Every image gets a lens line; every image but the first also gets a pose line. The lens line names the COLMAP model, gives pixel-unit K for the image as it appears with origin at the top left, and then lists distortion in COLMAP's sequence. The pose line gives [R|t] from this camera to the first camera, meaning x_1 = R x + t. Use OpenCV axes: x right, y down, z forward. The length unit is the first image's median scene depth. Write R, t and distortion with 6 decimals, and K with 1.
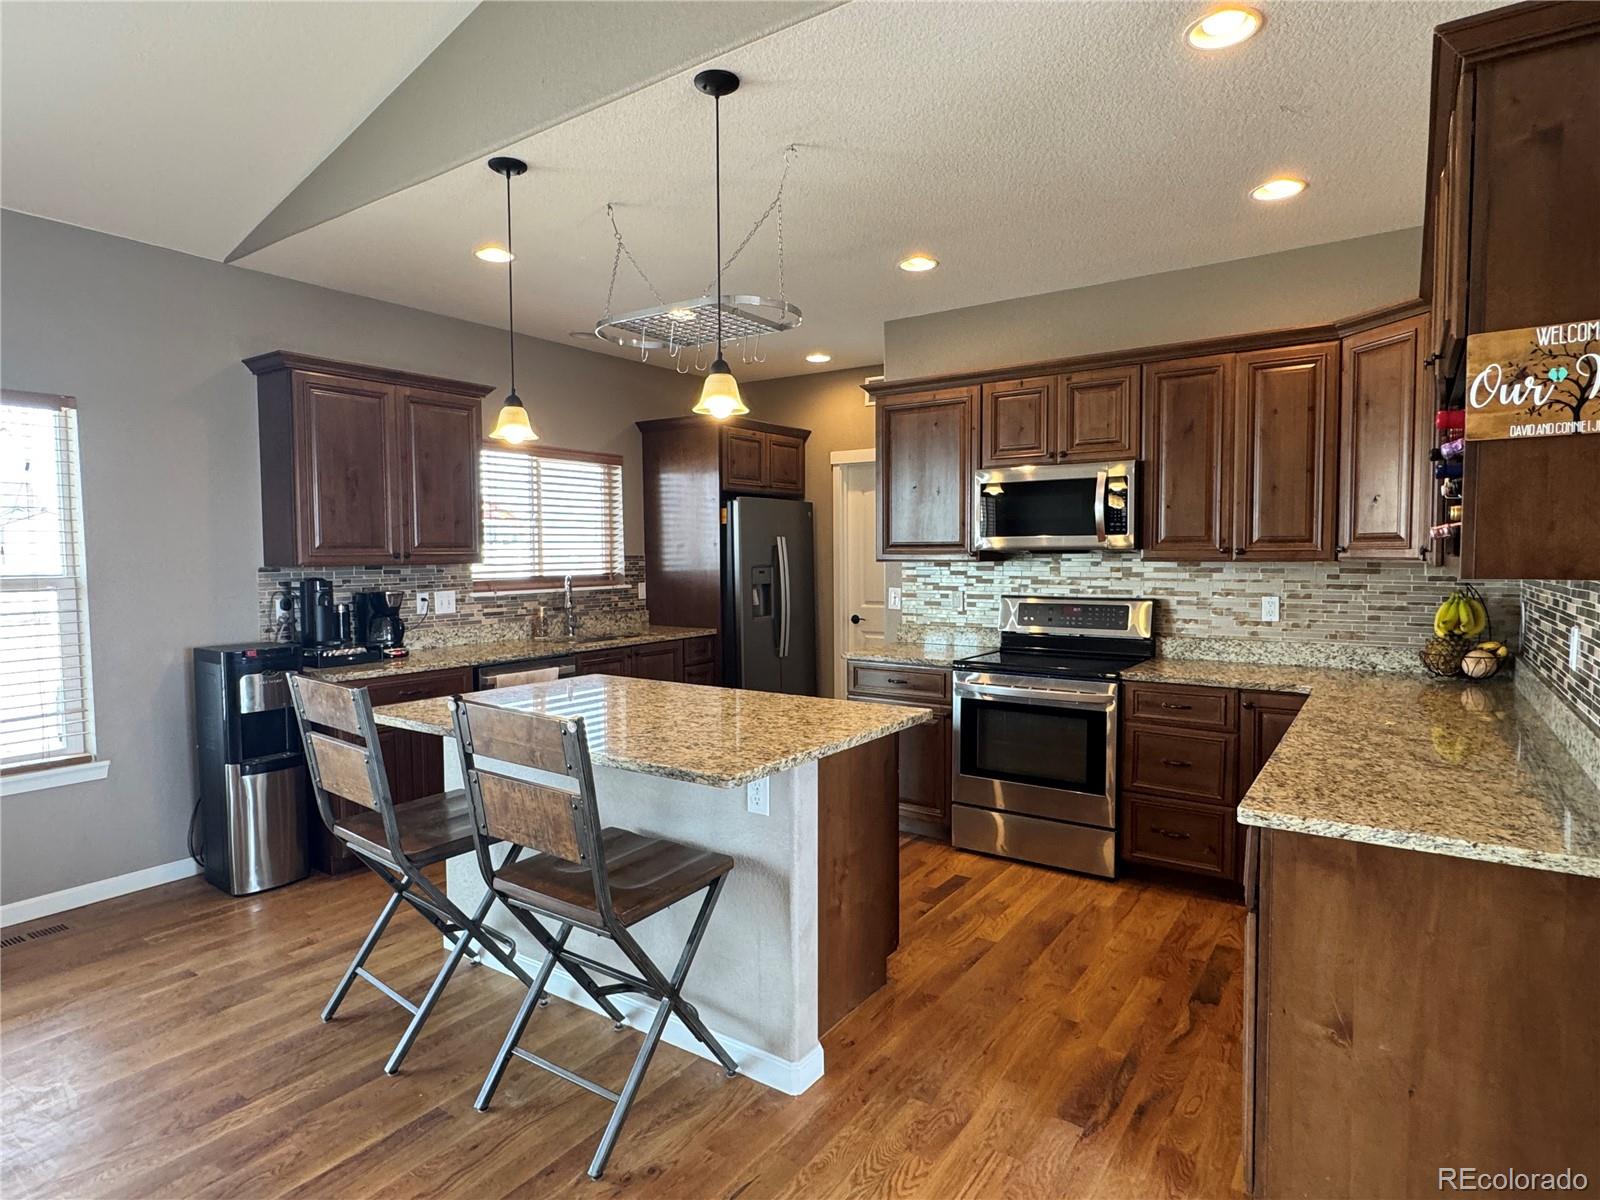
lens RADIAL K [[883.2, 0, 793.0], [0, 883.2, 597.3], [0, 0, 1]] dist [-0.006682, 0.004208]
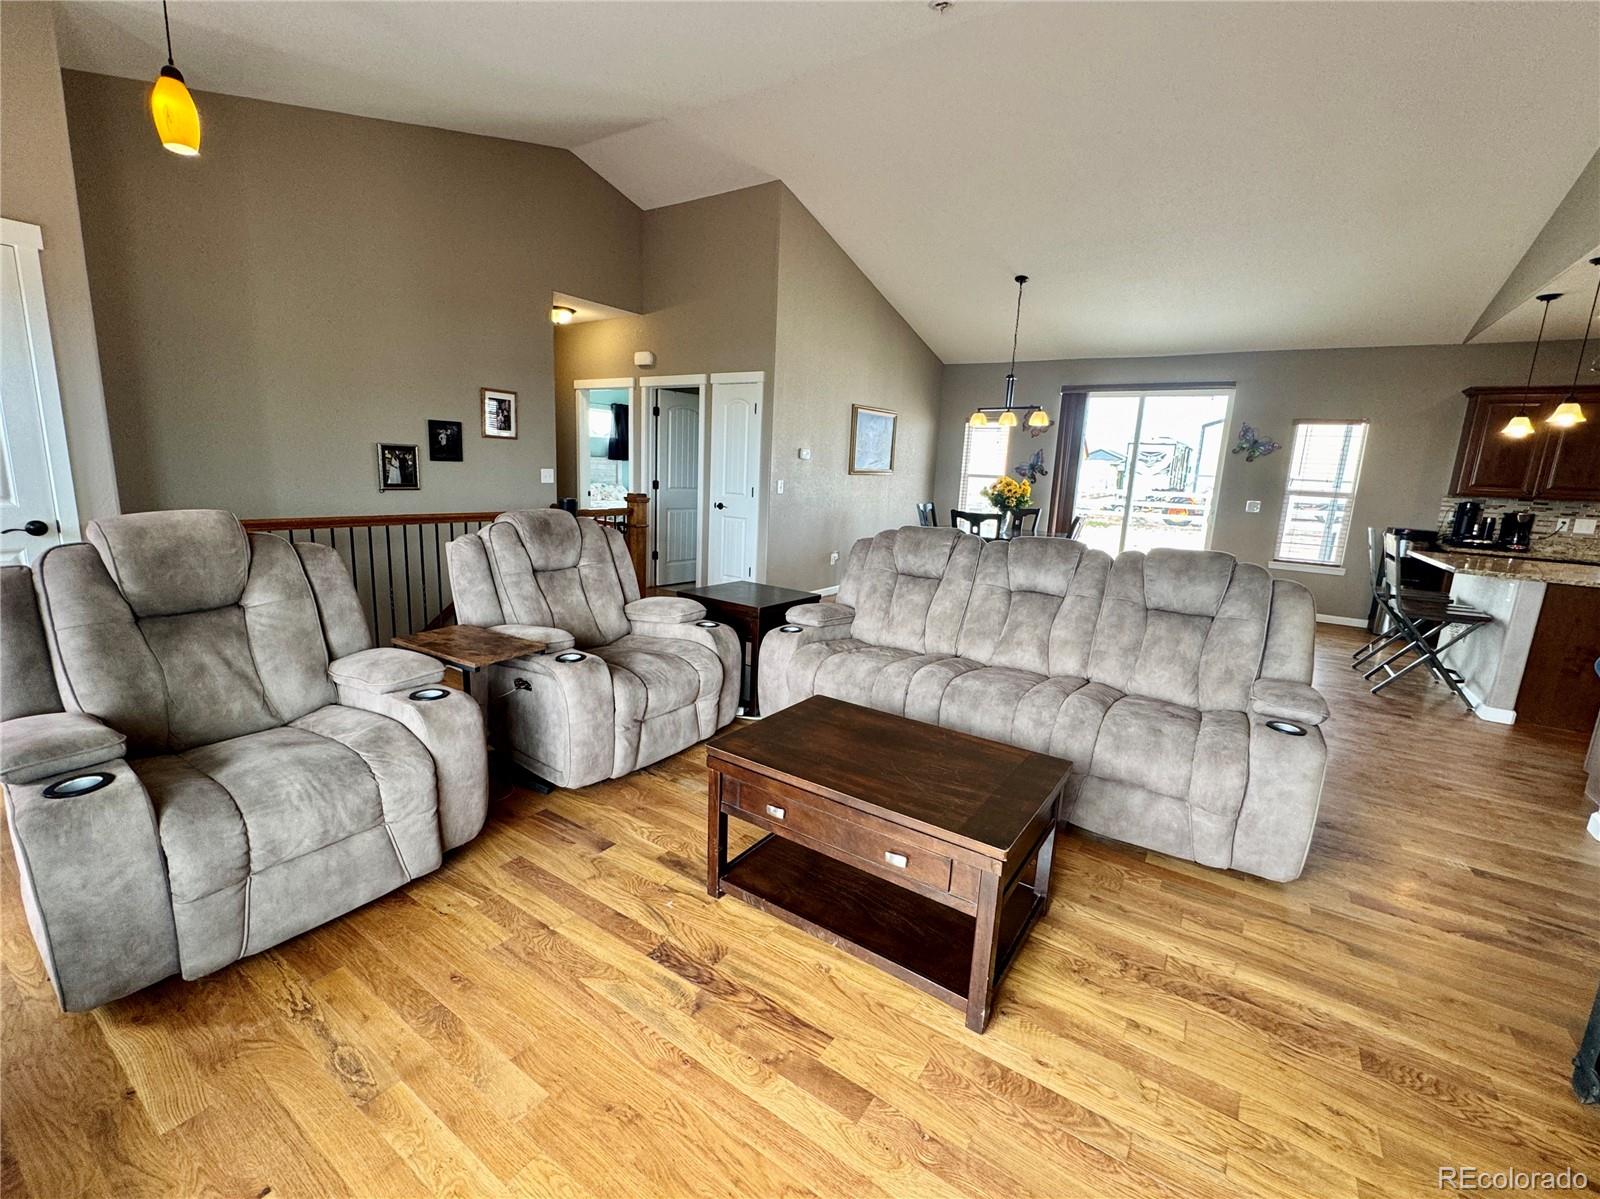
lens RADIAL K [[684.7, 0, 797.8], [0, 684.7, 597.9], [0, 0, 1]] dist [0.000759, -0.000538]
pose [[0.019068, 0.196689, -0.980280, 1.000384], [-0.102808, 0.975647, 0.193760, 0.047038], [0.994518, 0.097086, 0.038825, -0.543447]]
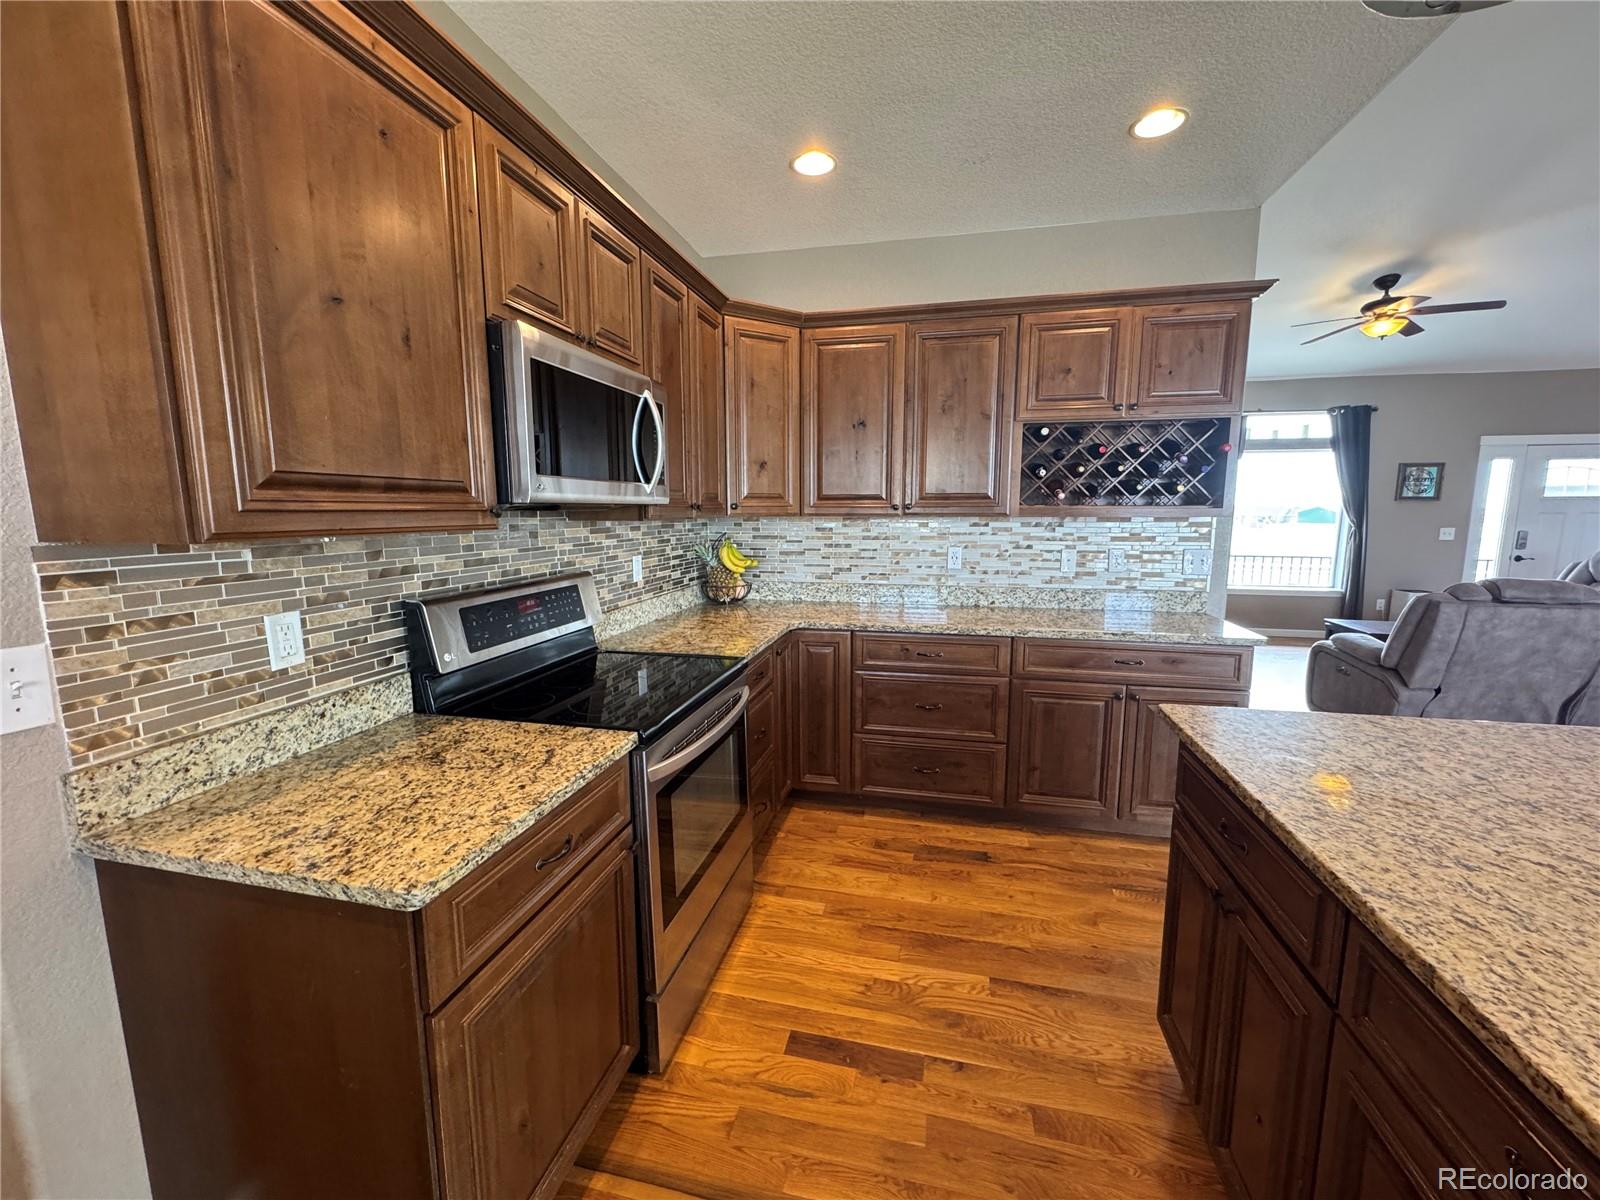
lens RADIAL K [[638.3, 0, 801.2], [0, 638.3, 596.4], [0, 0, 1]] dist [-0.002867, 0.000450]
pose [[-0.372884, -0.119576, 0.920141, -0.173770], [0.053425, 0.987250, 0.149947, -0.052115], [-0.926339, 0.105072, -0.361741, 1.093179]]
